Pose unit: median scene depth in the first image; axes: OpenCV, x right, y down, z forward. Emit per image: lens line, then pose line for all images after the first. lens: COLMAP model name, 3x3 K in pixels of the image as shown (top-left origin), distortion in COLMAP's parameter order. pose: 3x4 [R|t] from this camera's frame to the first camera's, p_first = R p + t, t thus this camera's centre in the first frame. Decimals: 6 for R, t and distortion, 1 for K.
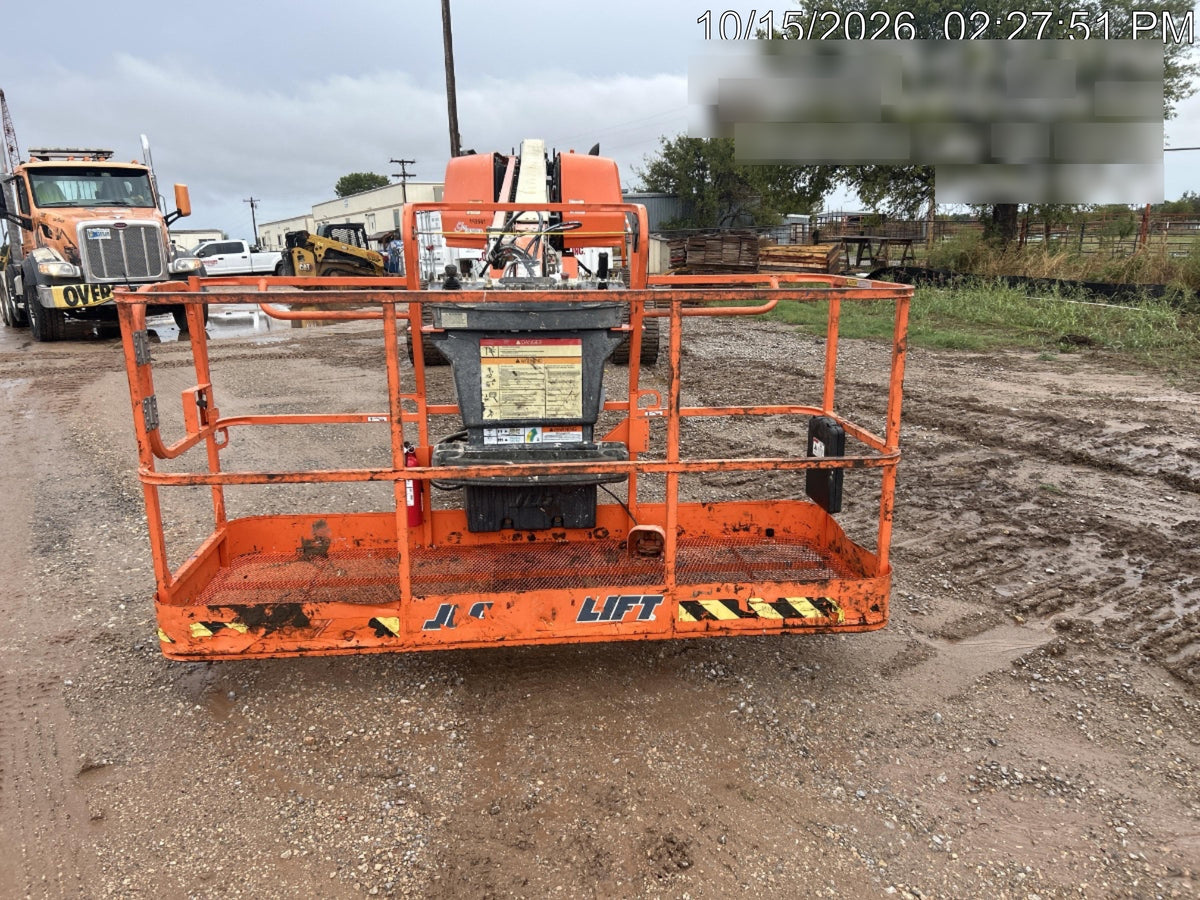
lens RADIAL K [[891.9, 0, 598.5], [0, 891.9, 457.6], [0, 0, 1]] dist [0.076239, -0.072956]
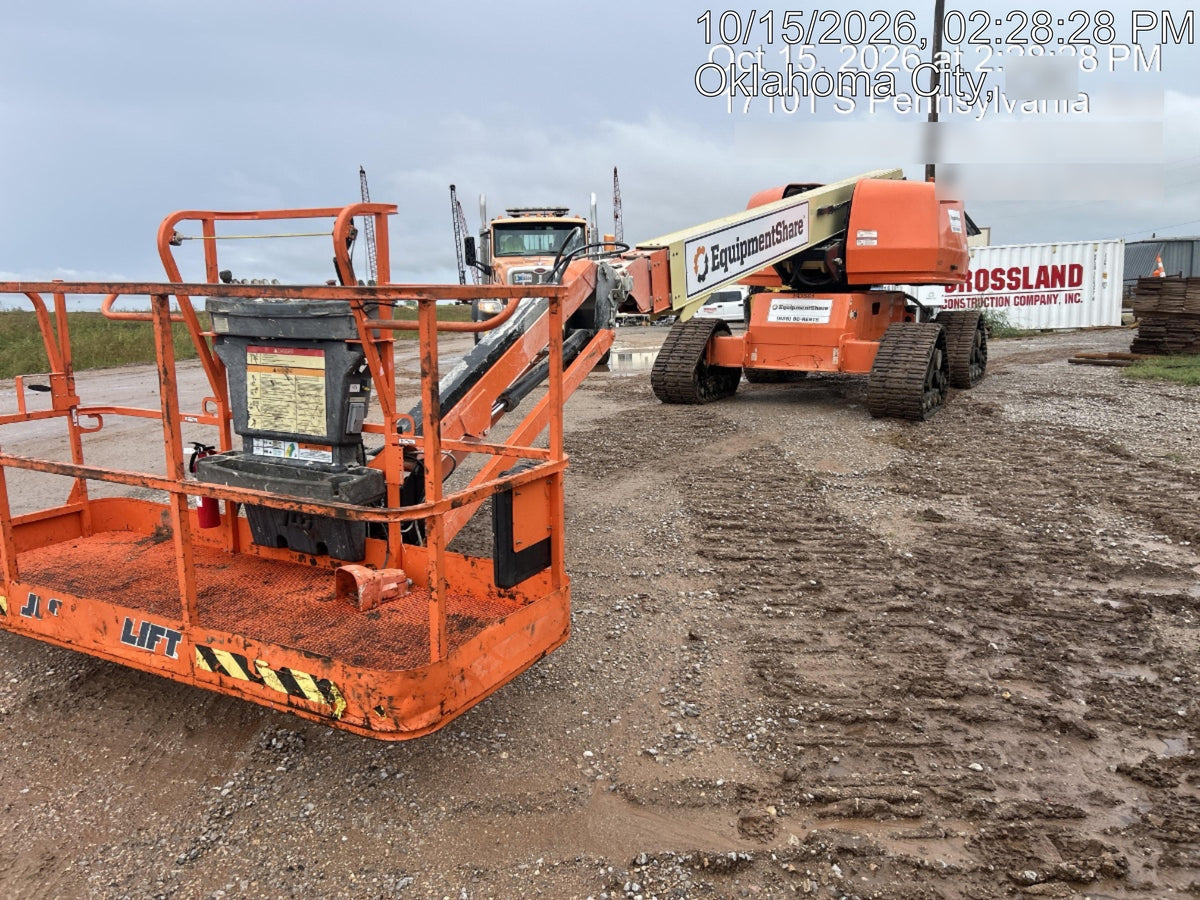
lens RADIAL K [[891.9, 0, 587.2], [0, 891.9, 471.1], [0, 0, 1]] dist [0.076239, -0.072956]
pose [[0.830104, 0.115736, -0.545466, 0.724886], [-0.137316, 0.990527, 0.001197, -0.048625], [0.540437, 0.073908, 0.838132, 0.385700]]
